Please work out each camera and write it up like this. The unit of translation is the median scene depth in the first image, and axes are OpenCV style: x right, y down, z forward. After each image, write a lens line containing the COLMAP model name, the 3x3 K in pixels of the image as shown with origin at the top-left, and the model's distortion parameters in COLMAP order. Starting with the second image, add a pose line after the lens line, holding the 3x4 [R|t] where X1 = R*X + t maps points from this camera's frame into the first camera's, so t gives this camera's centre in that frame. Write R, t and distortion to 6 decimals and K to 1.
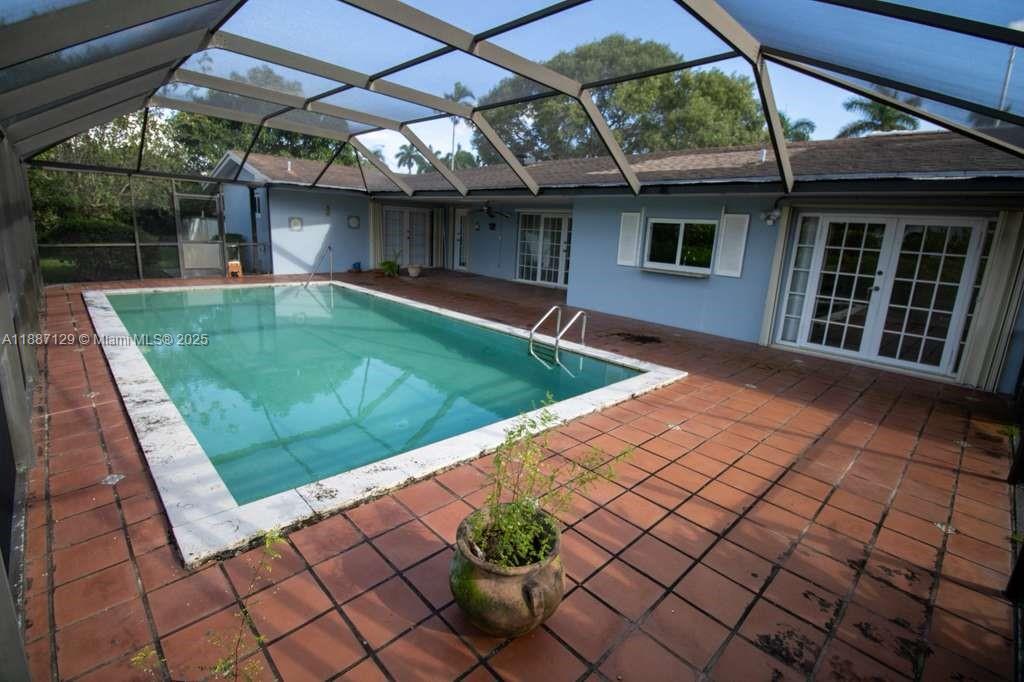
lens RADIAL K [[475.1, 0, 510.0], [0, 475.1, 338.9], [0, 0, 1]] dist [-0.010556, -0.002663]
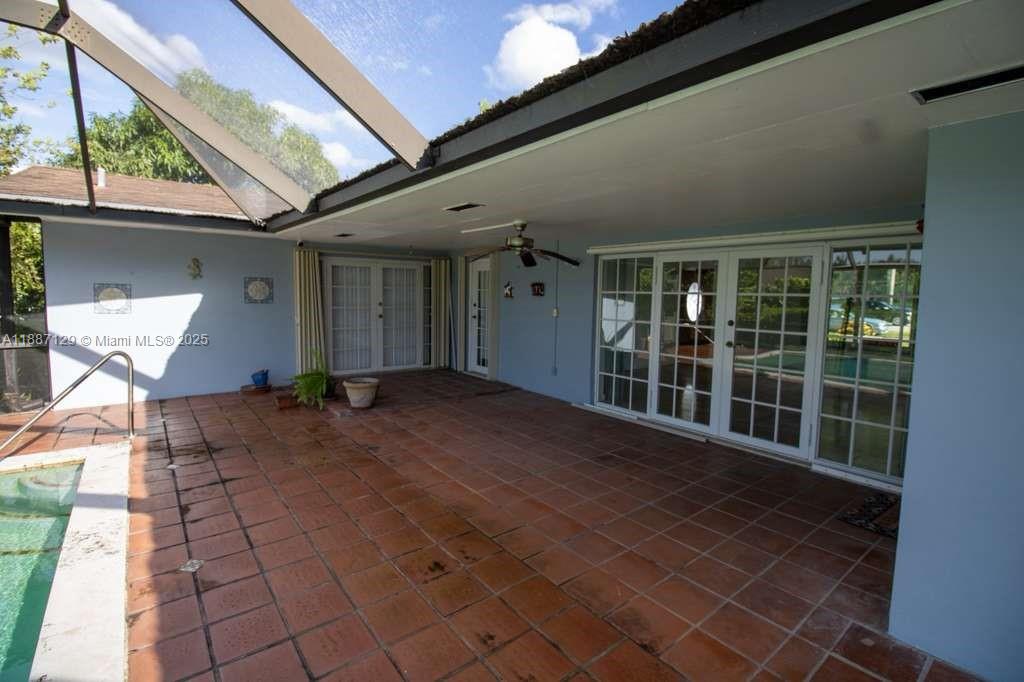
lens RADIAL K [[475.1, 0, 512.0], [0, 475.1, 338.1], [0, 0, 1]] dist [-0.010556, -0.002663]
pose [[0.994783, -0.024851, -0.098936, -0.017249], [0.010946, 0.990276, -0.138686, -0.124109], [0.101420, 0.136880, 0.985382, 0.542091]]
